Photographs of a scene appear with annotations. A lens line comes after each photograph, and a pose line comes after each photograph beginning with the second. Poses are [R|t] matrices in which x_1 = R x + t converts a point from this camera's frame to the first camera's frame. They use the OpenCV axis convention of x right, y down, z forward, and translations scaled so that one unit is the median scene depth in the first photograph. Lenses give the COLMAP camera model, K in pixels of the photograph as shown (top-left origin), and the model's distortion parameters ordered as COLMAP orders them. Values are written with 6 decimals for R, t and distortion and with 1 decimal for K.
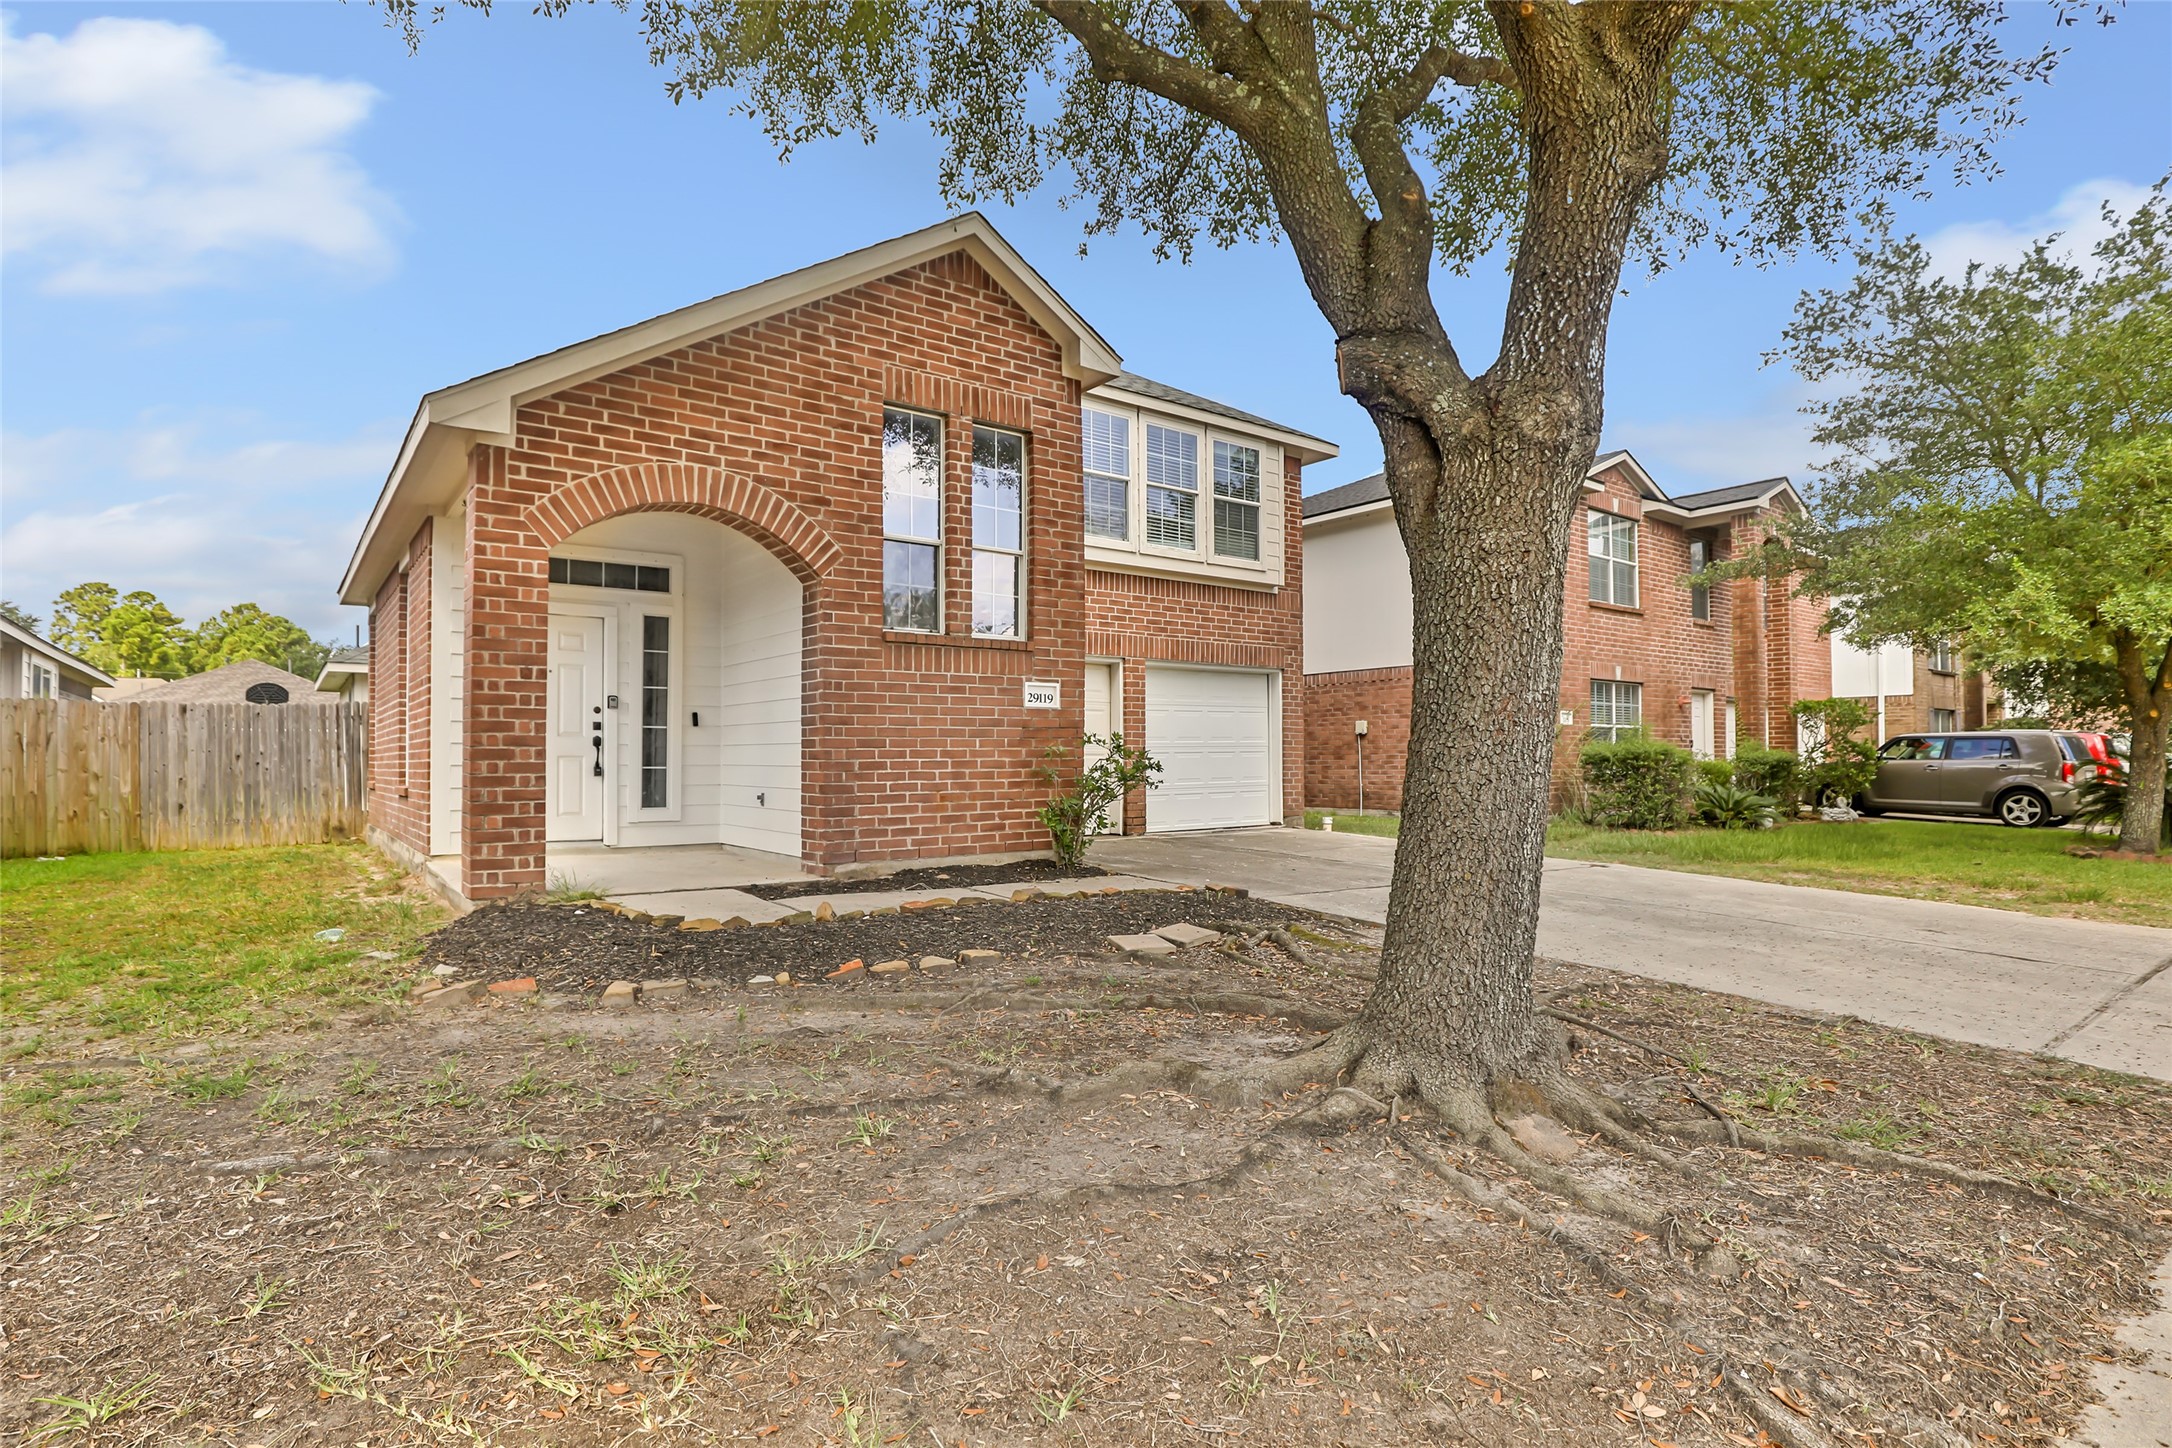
lens RADIAL K [[1051.1, 0, 1083.3], [0, 1051.1, 750.4], [0, 0, 1]] dist [-0.023282, 0.000012]
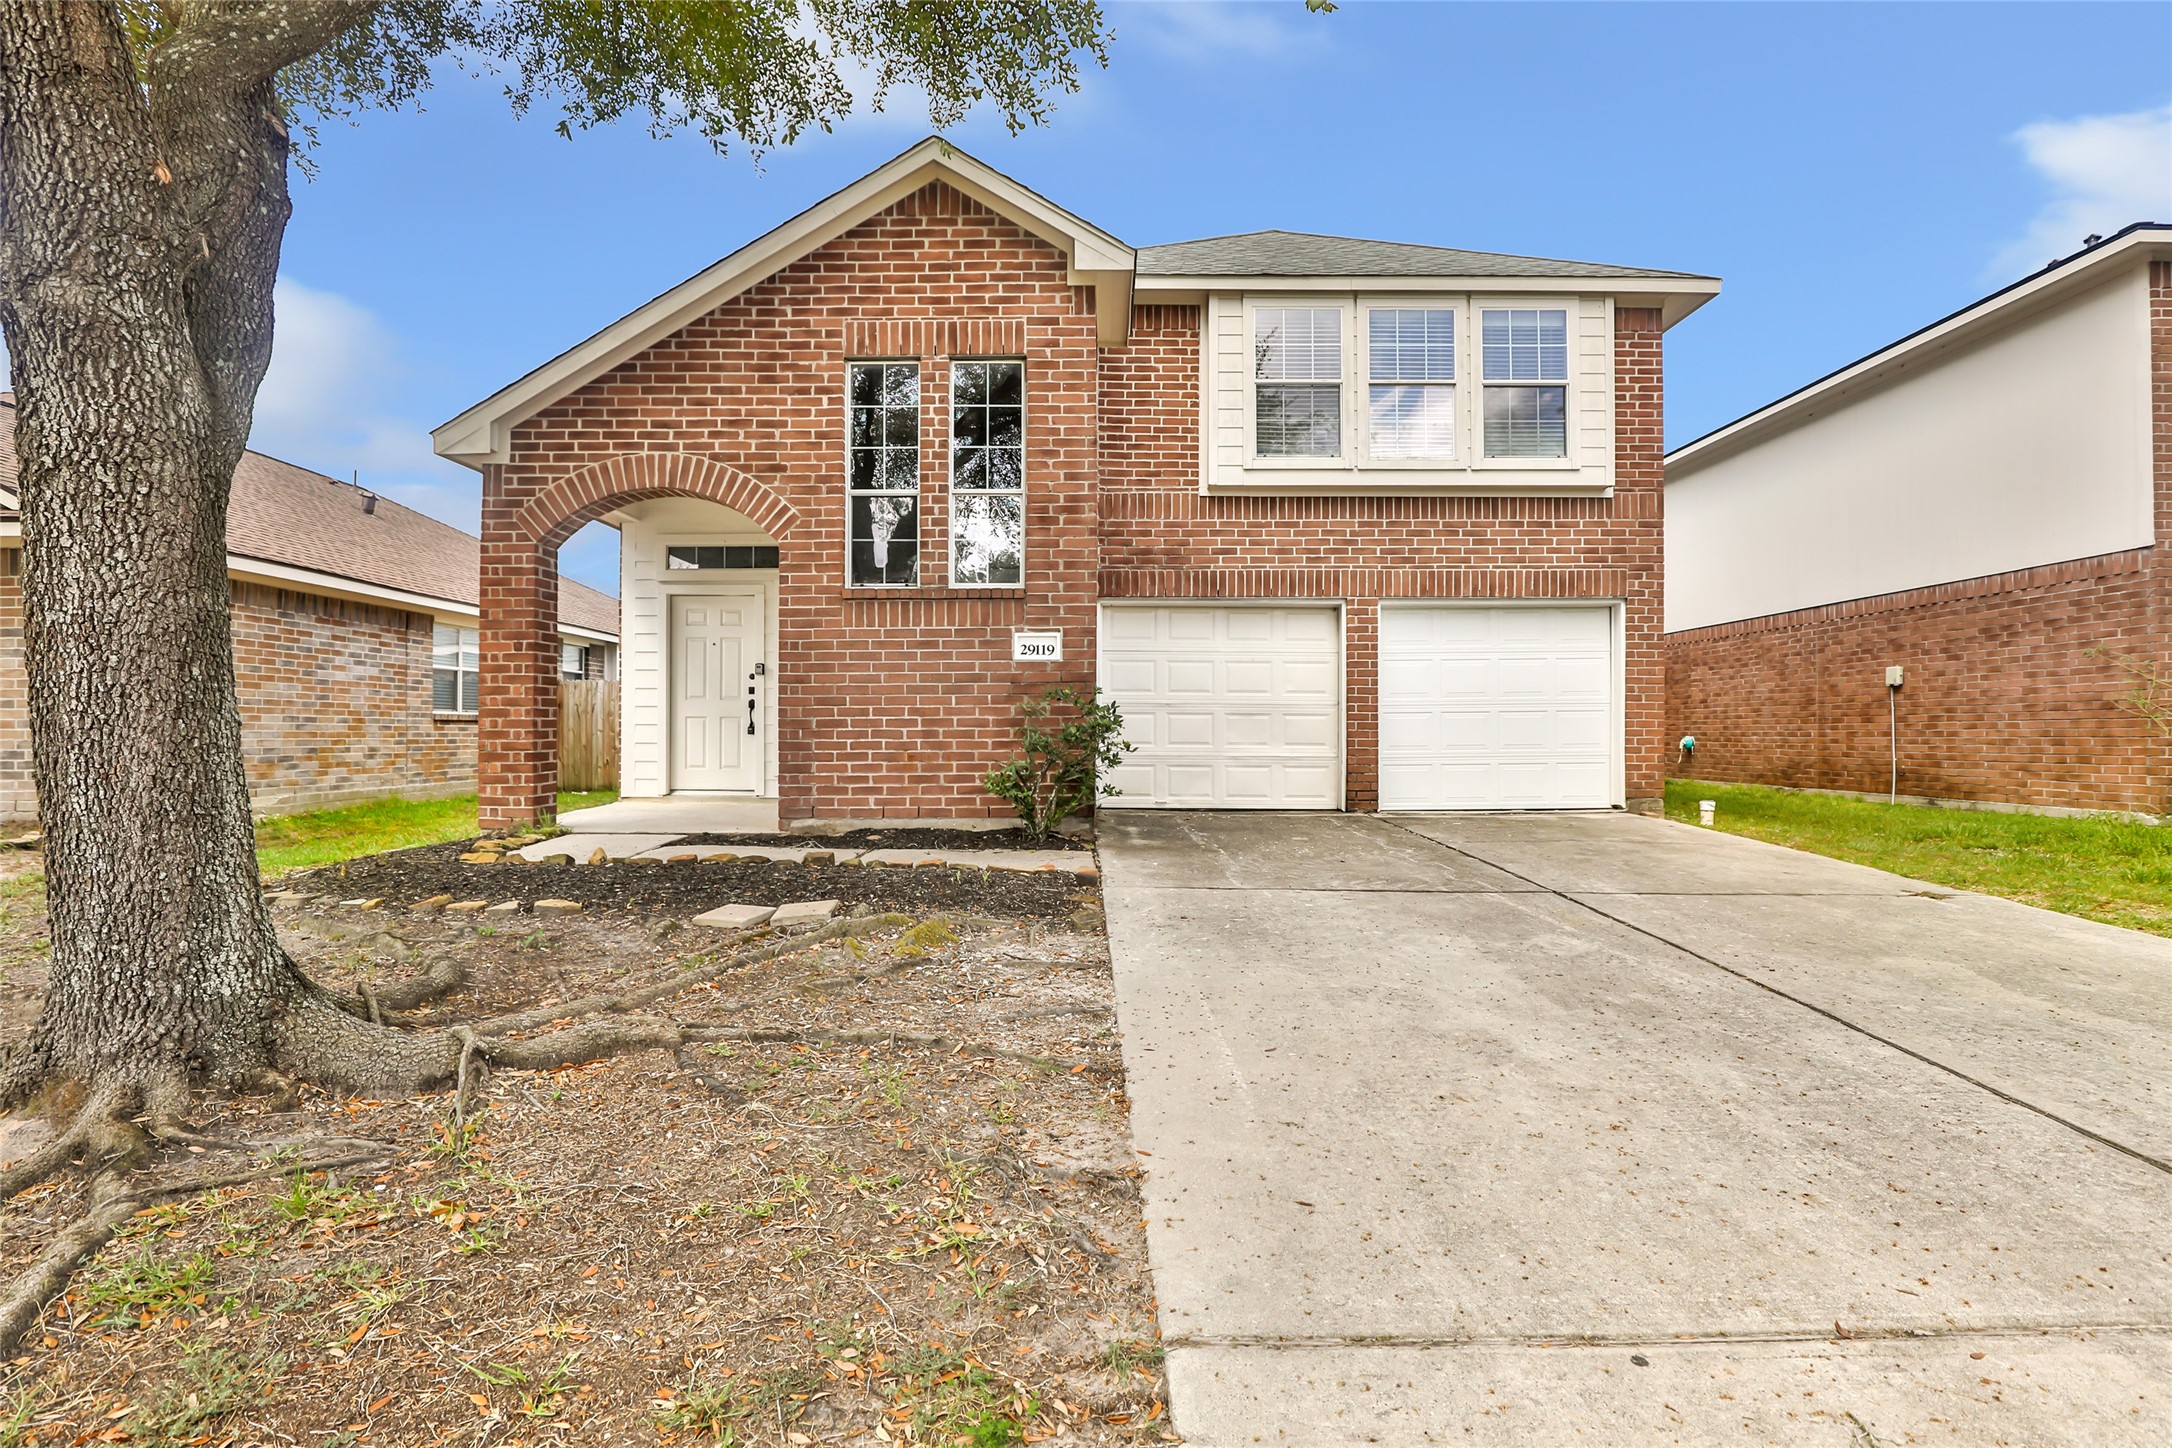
lens RADIAL K [[1074.5, 0, 1089.3], [0, 1074.5, 732.4], [0, 0, 1]] dist [-0.025773, -0.000119]
pose [[0.808579, 0.002984, -0.588380, 0.605540], [0.004354, 0.999929, 0.011055, 0.012858], [0.588371, -0.011501, 0.808509, 0.313536]]
